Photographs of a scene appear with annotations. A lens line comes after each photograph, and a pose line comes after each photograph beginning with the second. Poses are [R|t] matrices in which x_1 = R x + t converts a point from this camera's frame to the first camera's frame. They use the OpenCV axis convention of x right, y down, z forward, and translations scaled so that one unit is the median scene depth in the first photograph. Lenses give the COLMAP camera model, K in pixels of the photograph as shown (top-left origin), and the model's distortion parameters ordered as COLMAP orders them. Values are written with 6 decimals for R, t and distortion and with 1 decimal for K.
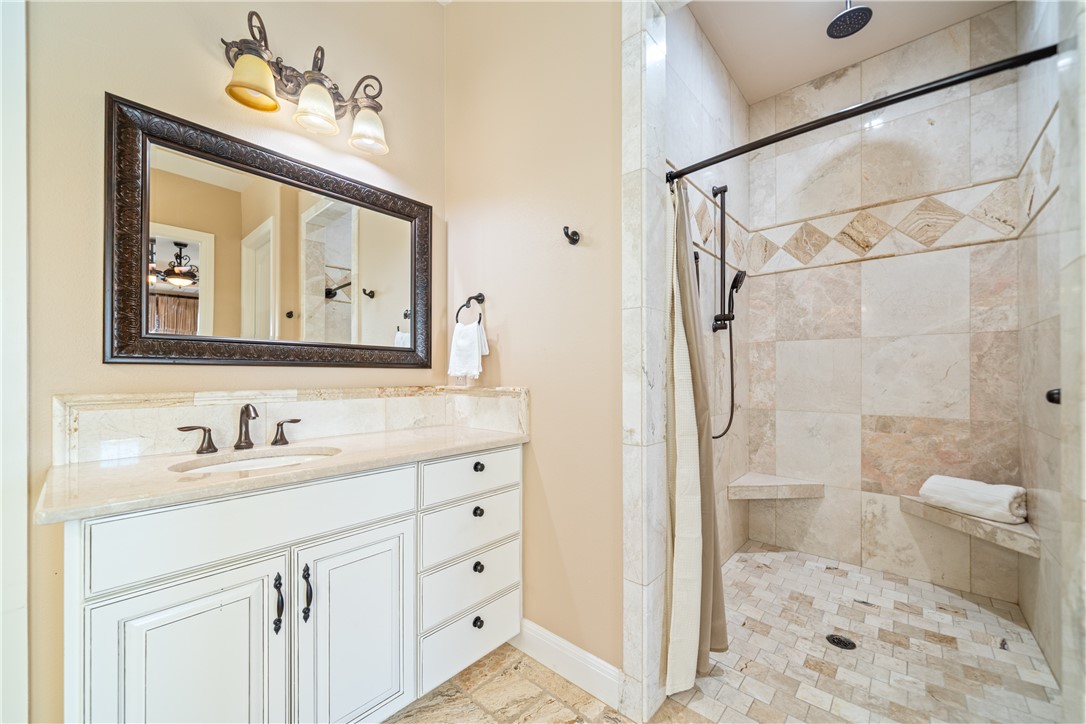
lens RADIAL K [[416.5, 0, 543.5], [0, 416.5, 371.6], [0, 0, 1]] dist [-0.000635, -0.000272]
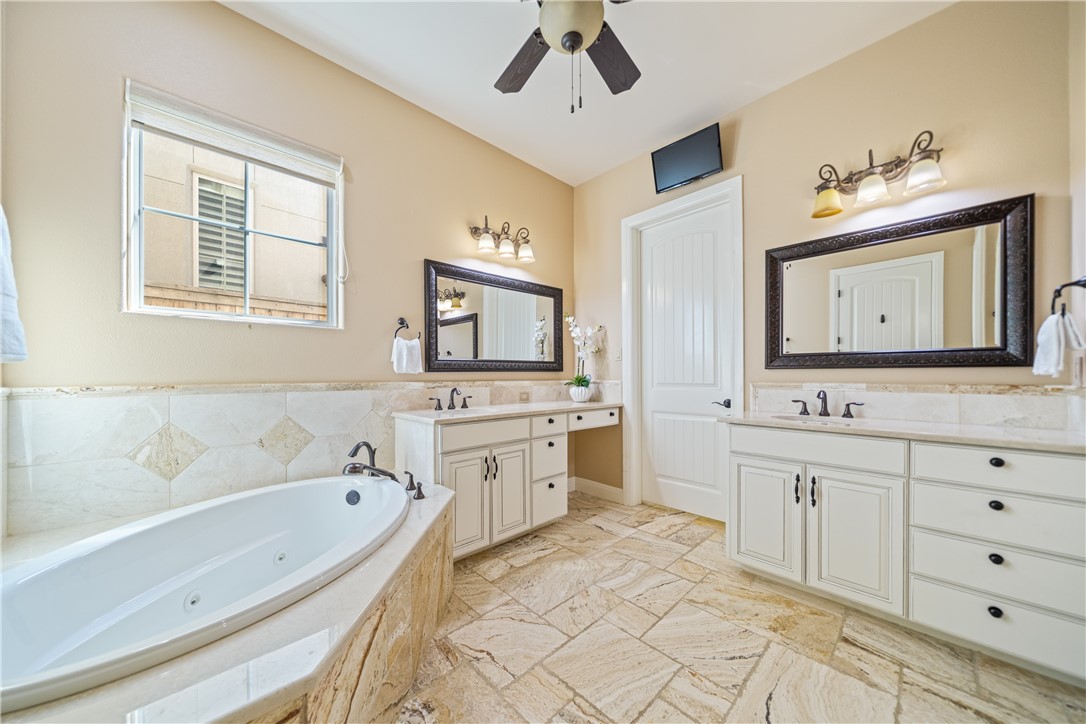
lens RADIAL K [[370.9, 0, 541.4], [0, 370.9, 373.6], [0, 0, 1]] dist [0.000540, 0.000014]
pose [[-0.092773, -0.007472, -0.995659, 0.888625], [0.004898, 0.999956, -0.007961, 0.013220], [0.995675, -0.005615, -0.092732, -0.033332]]
